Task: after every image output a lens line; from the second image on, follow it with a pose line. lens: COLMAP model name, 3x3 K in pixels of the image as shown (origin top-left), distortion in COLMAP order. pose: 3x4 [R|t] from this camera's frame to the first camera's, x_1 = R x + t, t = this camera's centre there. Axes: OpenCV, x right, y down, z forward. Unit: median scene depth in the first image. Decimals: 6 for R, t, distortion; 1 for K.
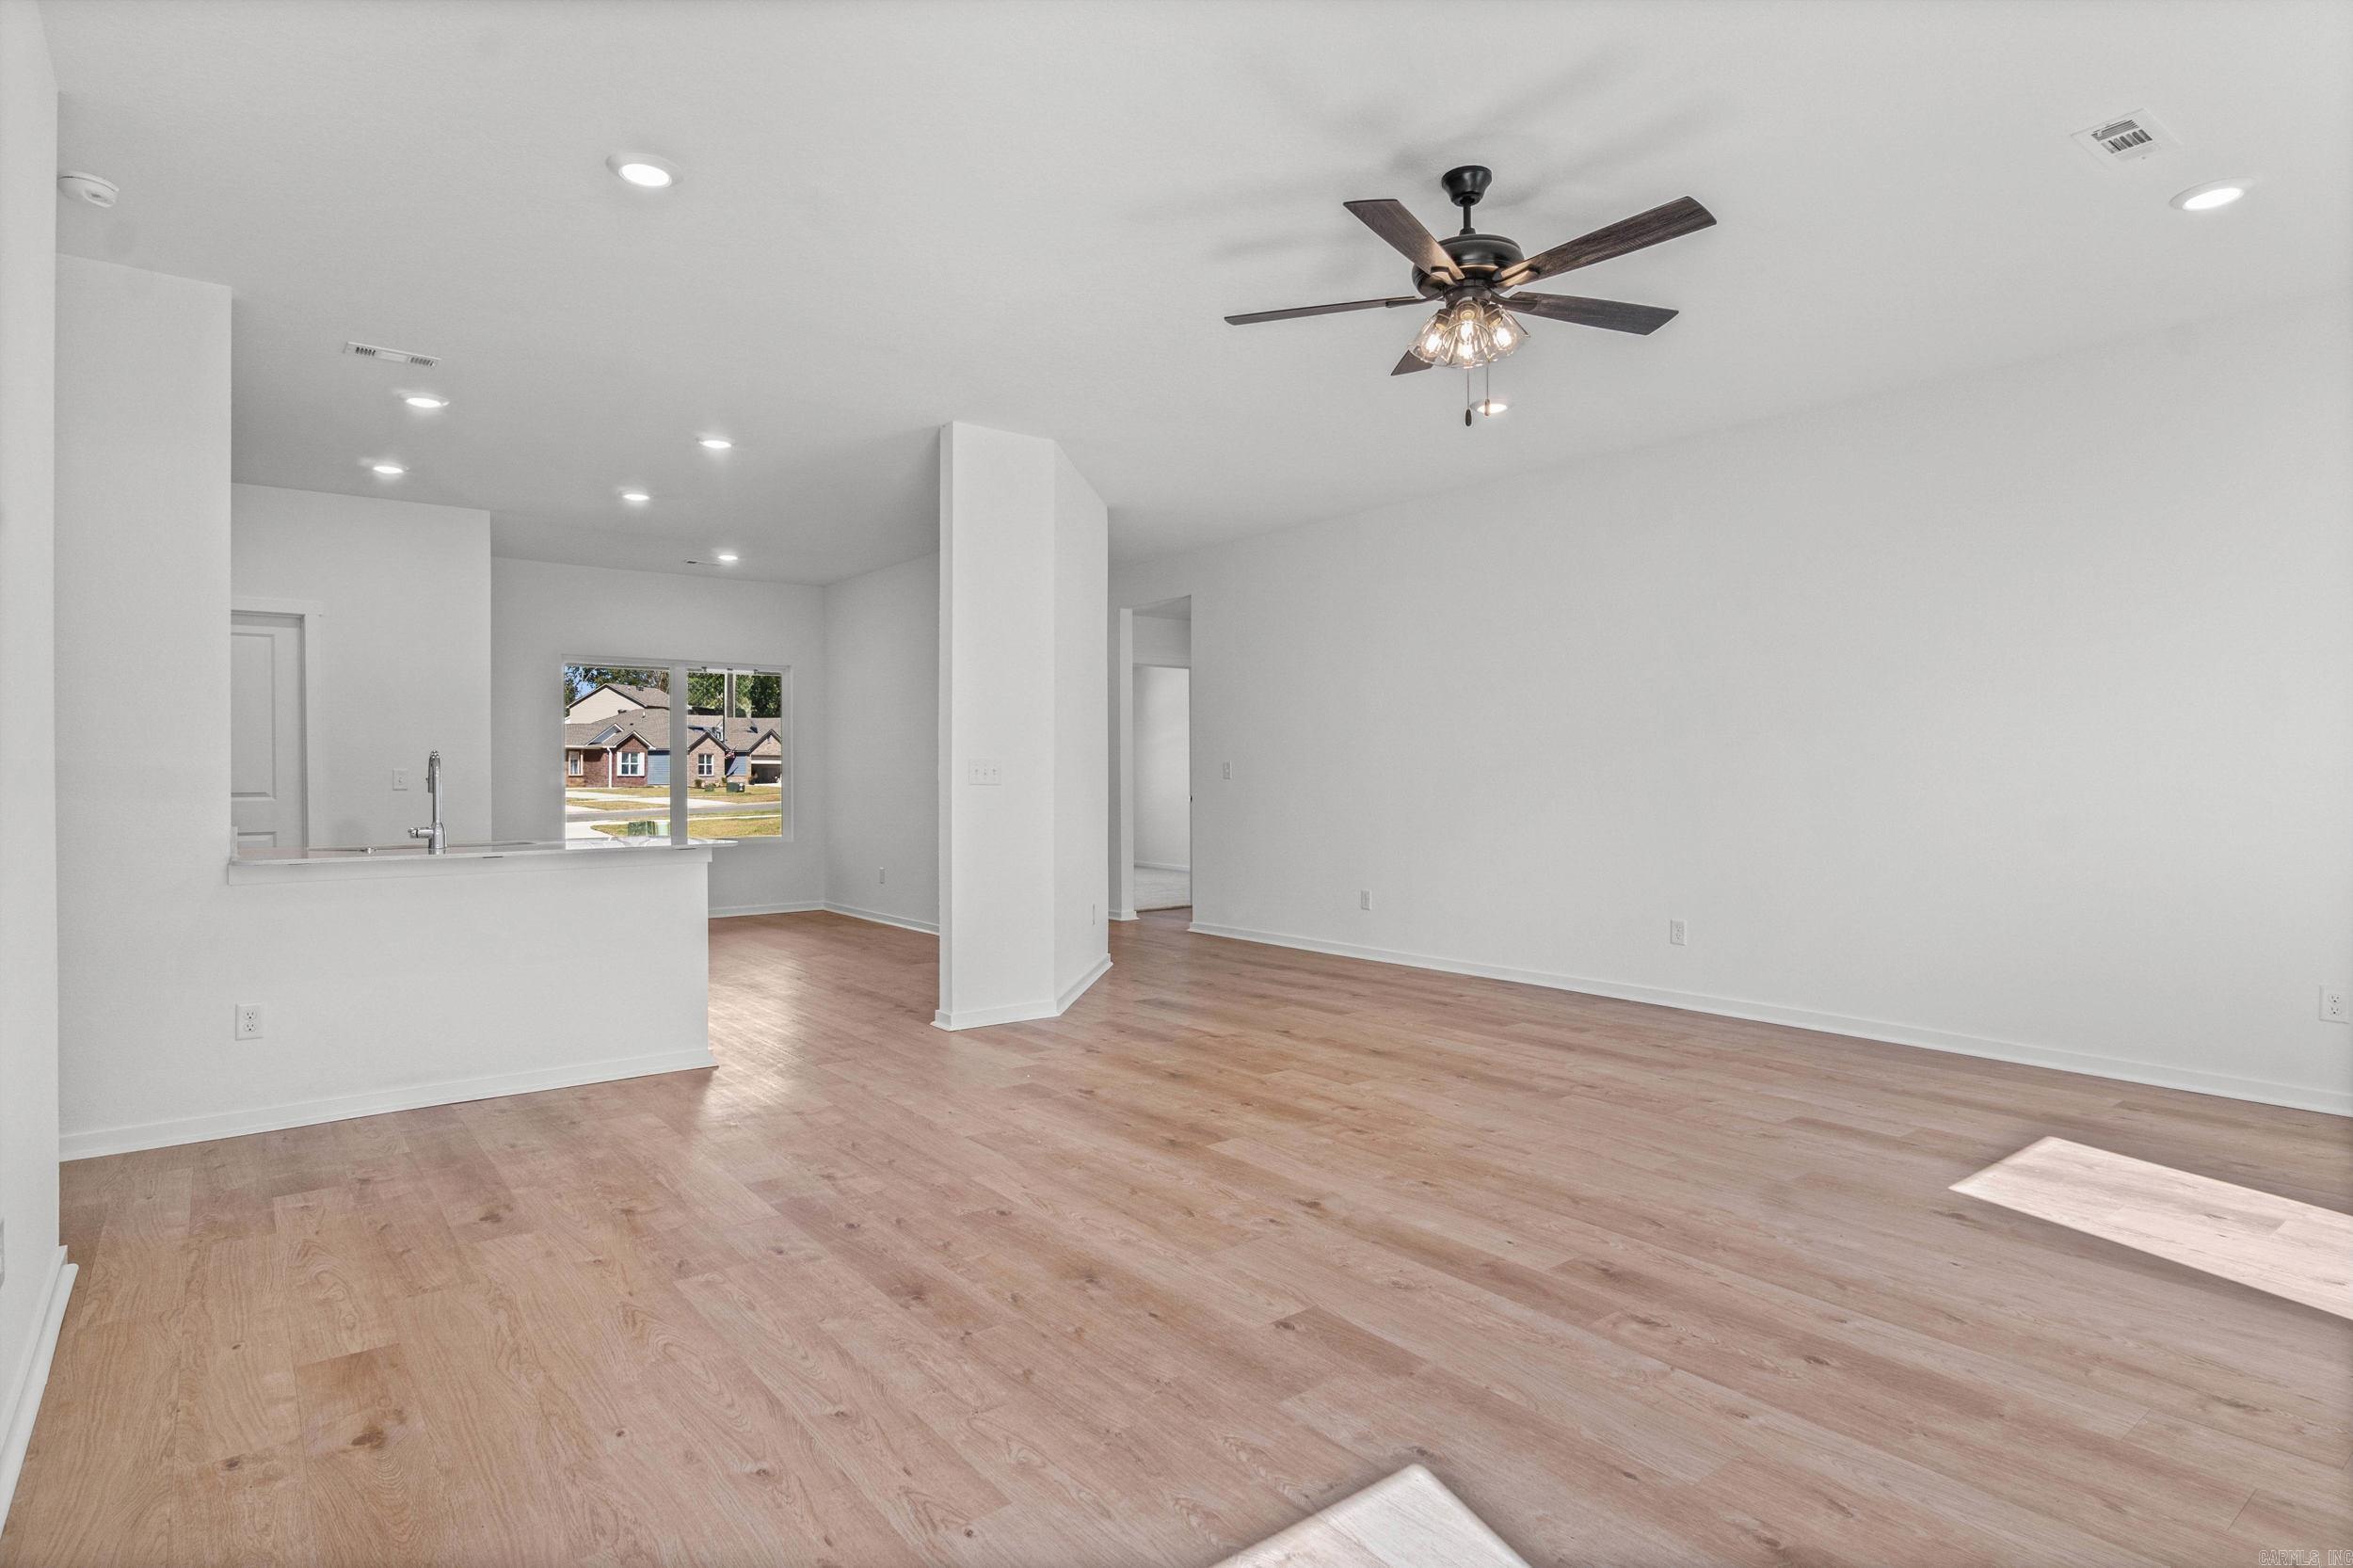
lens RADIAL K [[1230.3, 0, 1186.1], [0, 1230.3, 798.1], [0, 0, 1]] dist [0.009136, 0.004003]
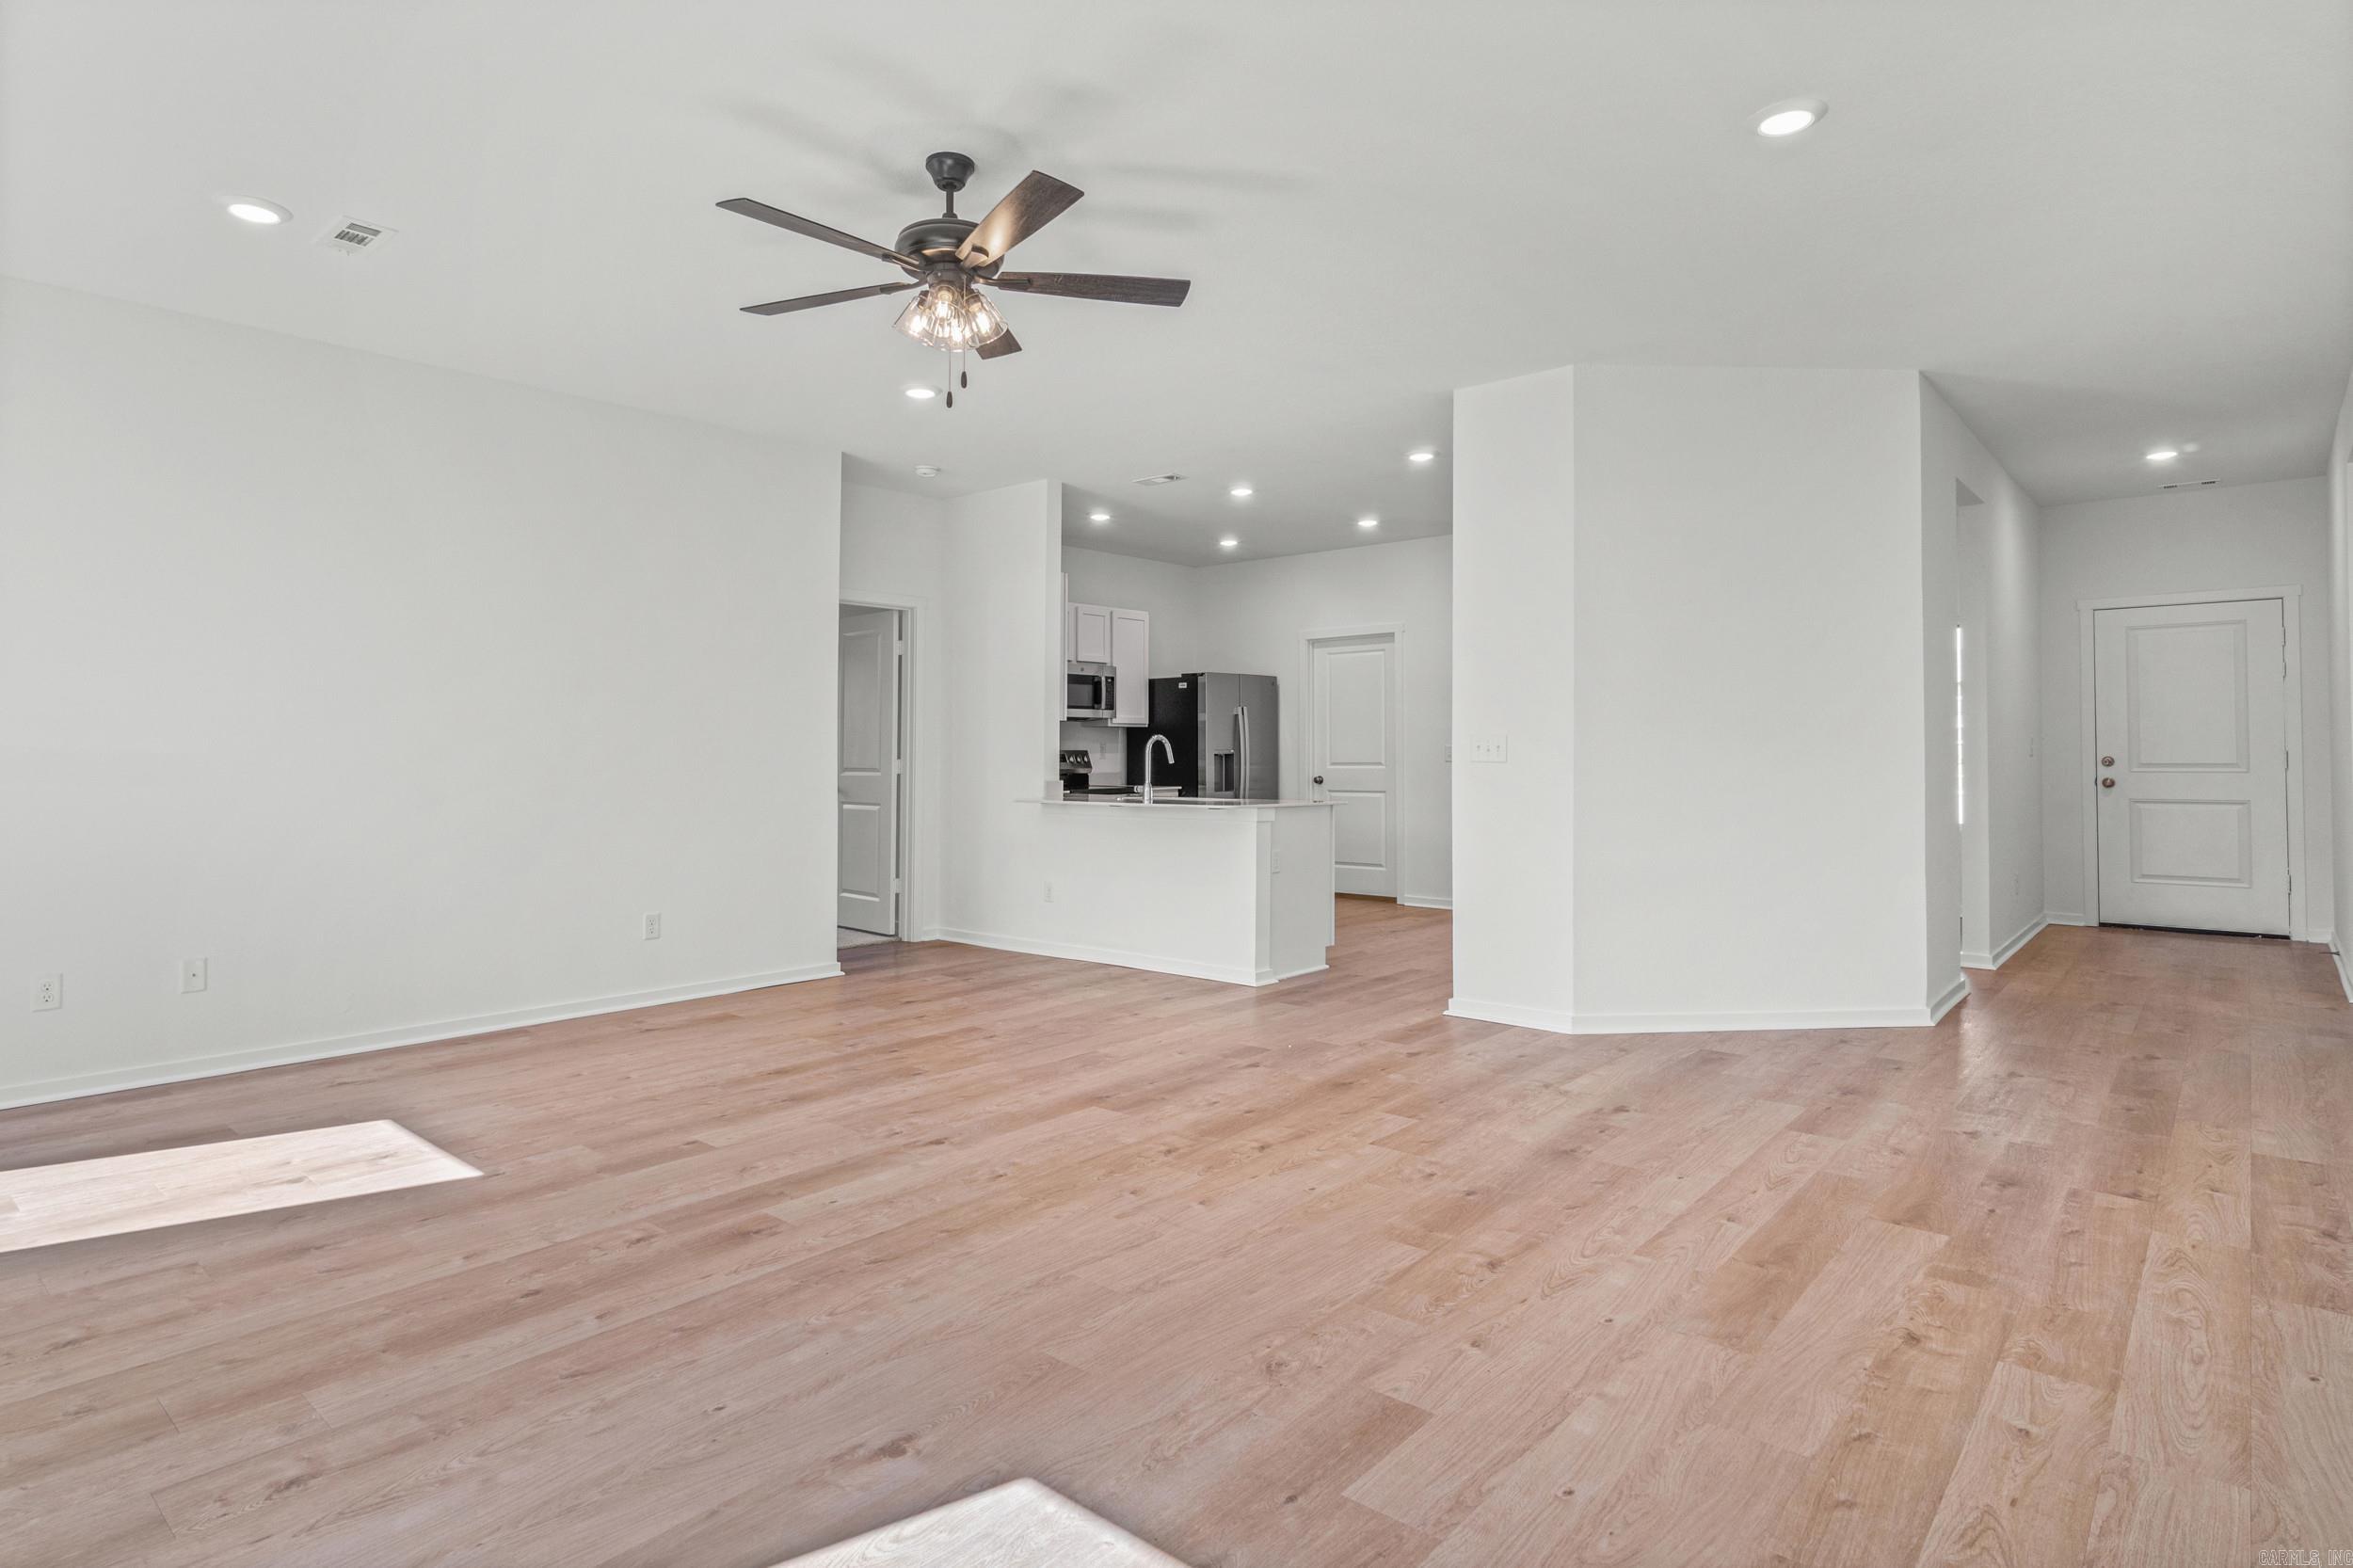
lens RADIAL K [[1230.3, 0, 1099.0], [0, 1230.3, 736.6], [0, 0, 1]] dist [0.009136, 0.004003]
pose [[0.160912, -0.010590, -0.986912, 1.228864], [-0.012708, 0.999837, -0.012801, -0.023743], [0.986887, 0.014602, 0.160751, 0.961141]]
